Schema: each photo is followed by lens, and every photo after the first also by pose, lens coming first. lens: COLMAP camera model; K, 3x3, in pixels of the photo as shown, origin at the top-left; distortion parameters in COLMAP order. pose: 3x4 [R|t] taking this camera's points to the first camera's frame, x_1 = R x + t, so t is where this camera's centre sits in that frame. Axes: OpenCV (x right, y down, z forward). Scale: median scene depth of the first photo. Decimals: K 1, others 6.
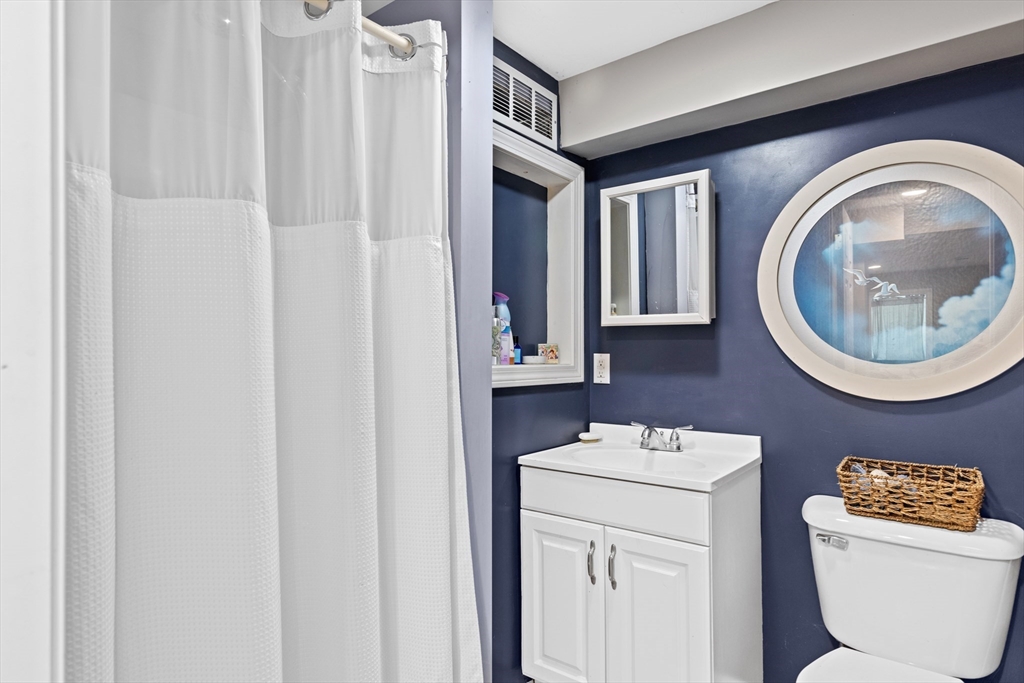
lens RADIAL K [[578.3, 0, 512.6], [0, 578.3, 349.0], [0, 0, 1]] dist [0.001653, 0.000173]
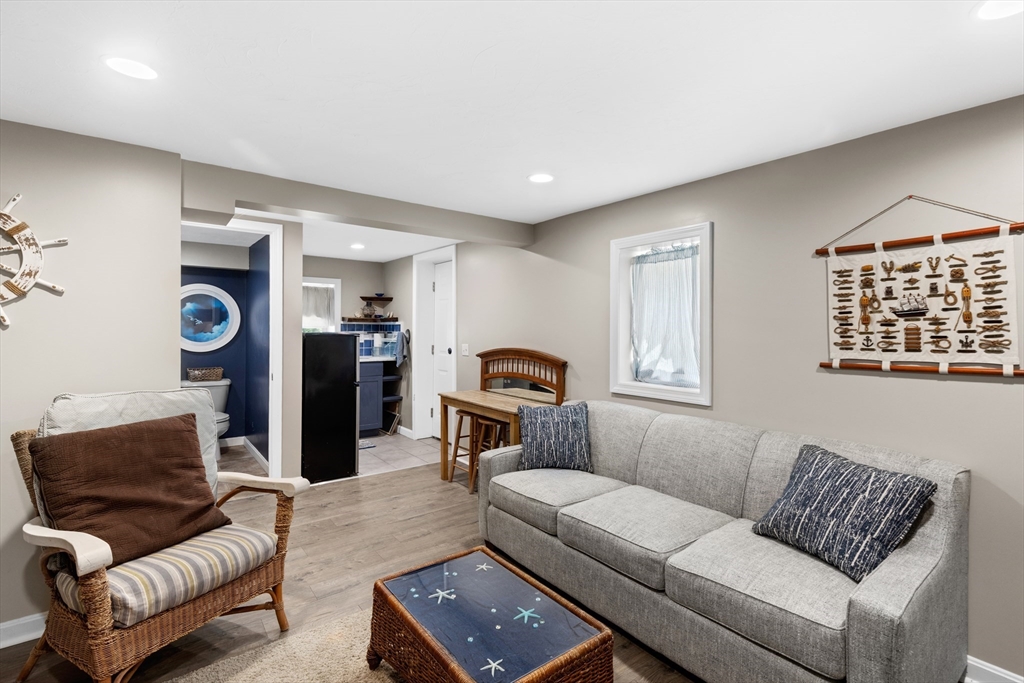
lens RADIAL K [[466.6, 0, 512.2], [0, 466.6, 334.7], [0, 0, 1]] dist [0.011941, -0.002441]
pose [[0.241684, -0.009356, 0.970310, -1.548392], [-0.011099, 0.999861, 0.012406, -0.072317], [-0.970292, -0.013768, 0.241546, -1.456748]]
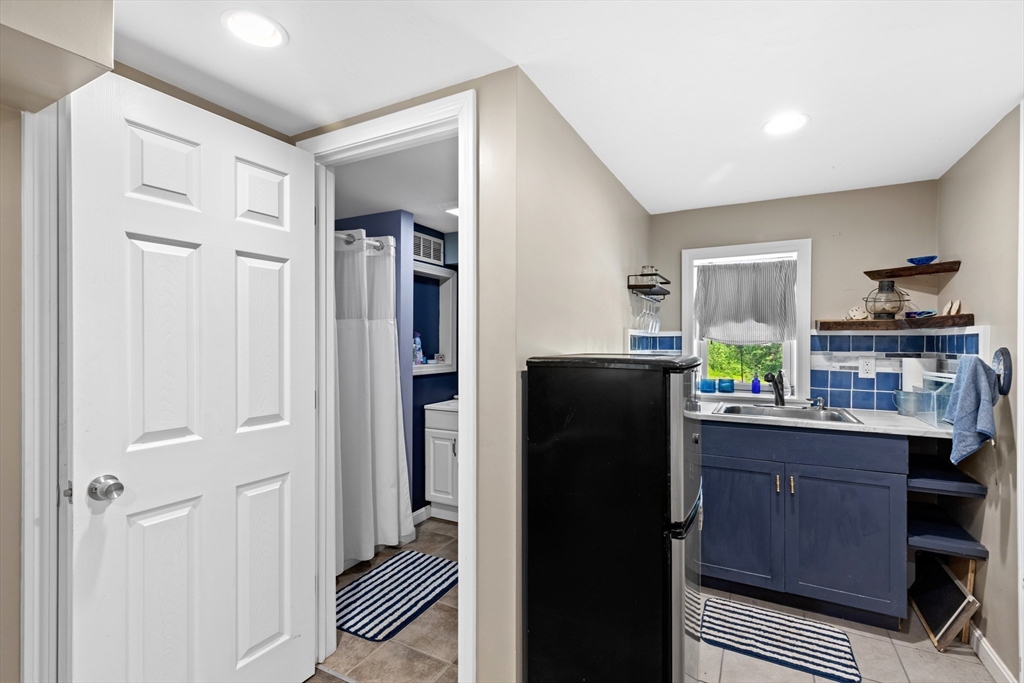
lens RADIAL K [[466.6, 0, 509.2], [0, 466.6, 340.8], [0, 0, 1]] dist [0.011941, -0.002441]
pose [[0.985681, 0.003636, 0.168579, 0.028633], [-0.004584, 0.999976, 0.005232, -0.078823], [-0.168556, -0.005930, 0.985674, -0.865890]]
